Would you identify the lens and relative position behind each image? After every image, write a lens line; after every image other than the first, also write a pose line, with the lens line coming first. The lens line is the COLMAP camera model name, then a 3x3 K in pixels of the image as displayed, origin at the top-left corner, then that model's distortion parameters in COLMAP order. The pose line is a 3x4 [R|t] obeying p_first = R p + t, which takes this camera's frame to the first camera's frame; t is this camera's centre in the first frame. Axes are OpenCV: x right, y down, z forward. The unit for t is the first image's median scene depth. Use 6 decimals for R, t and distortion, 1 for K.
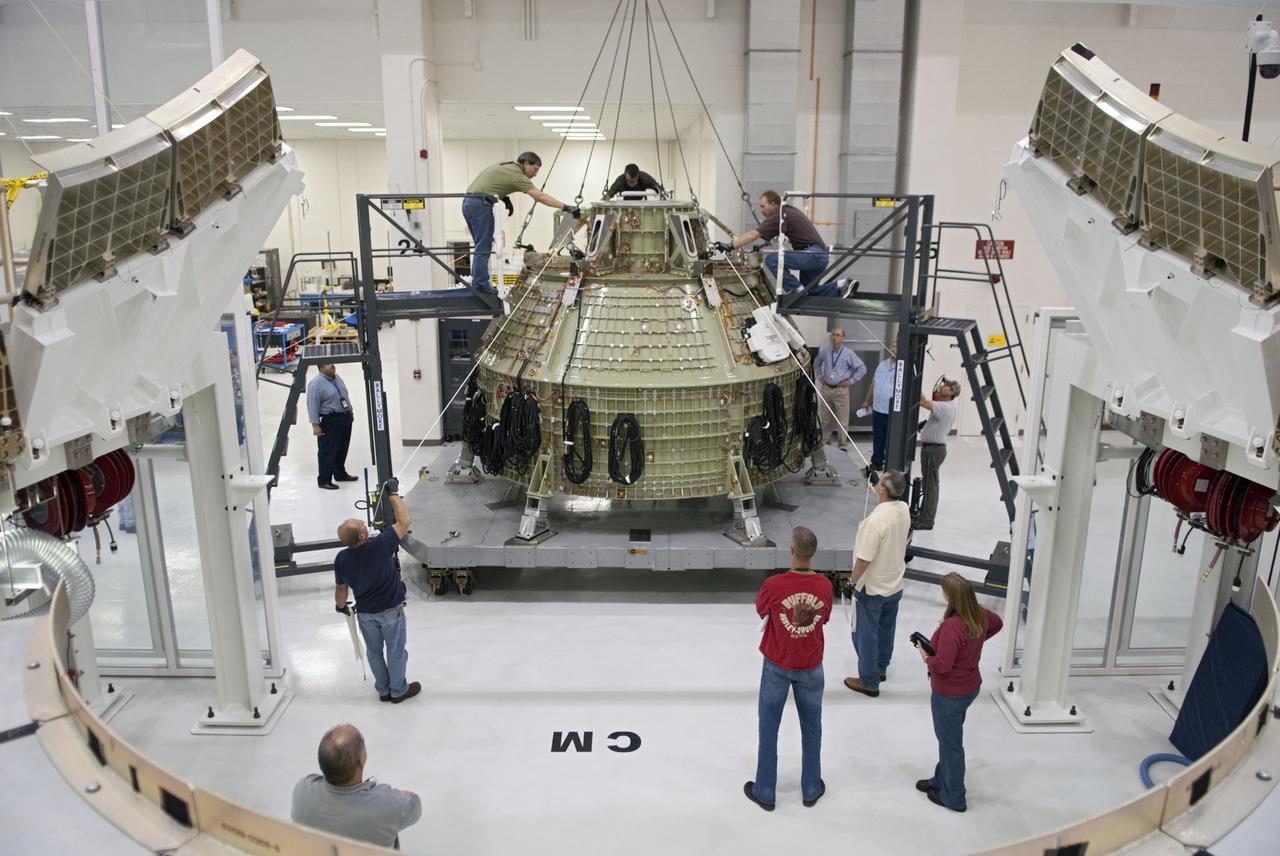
lens RADIAL K [[954.8, 0, 640.1], [0, 954.8, 430.4], [0, 0, 1]] dist [-0.018390, 0.001049]
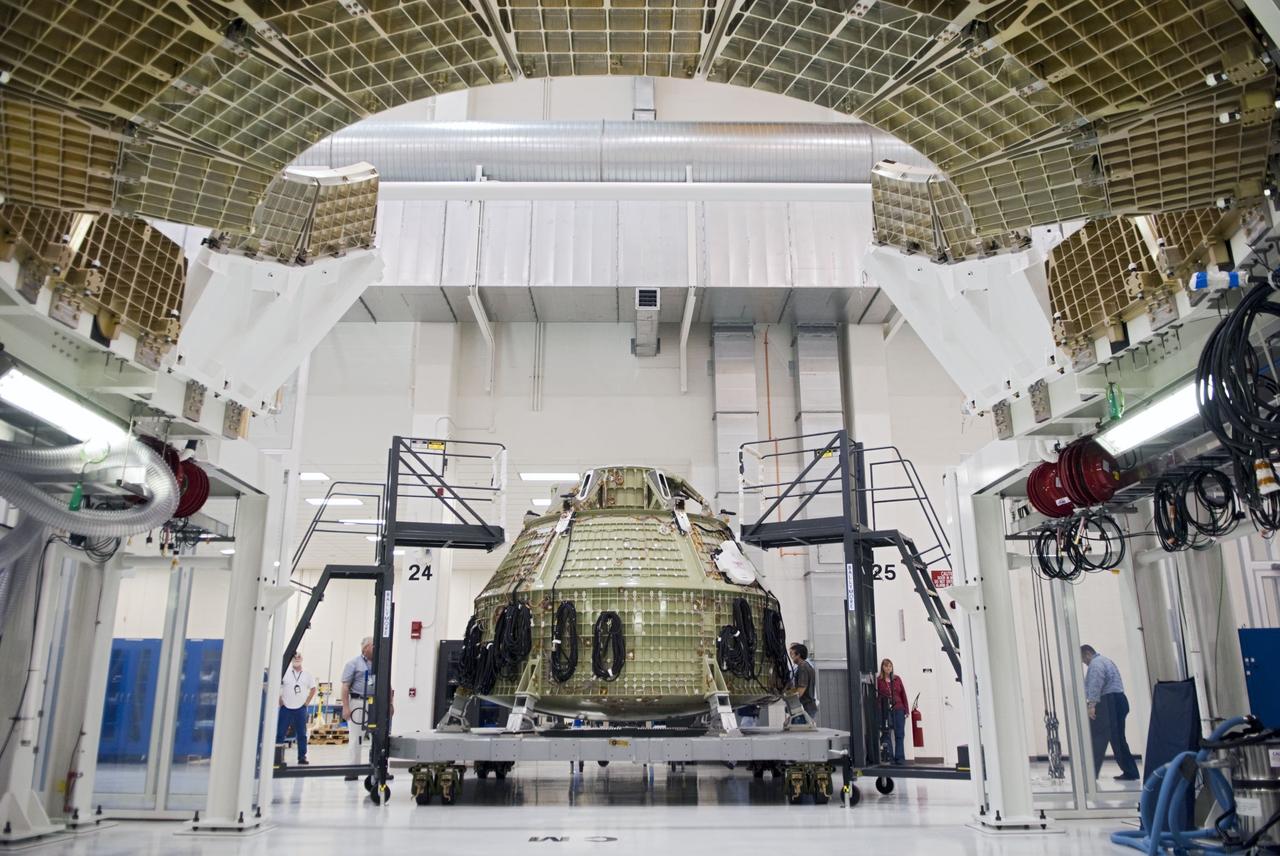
lens RADIAL K [[954.8, 0, 638.0], [0, 954.8, 425.7], [0, 0, 1]] dist [-0.018390, 0.001049]
pose [[0.999991, -0.003069, 0.003077, 0.015954], [0.004200, 0.864461, -0.502683, 0.344232], [-0.001117, 0.502691, 0.864465, -0.071185]]
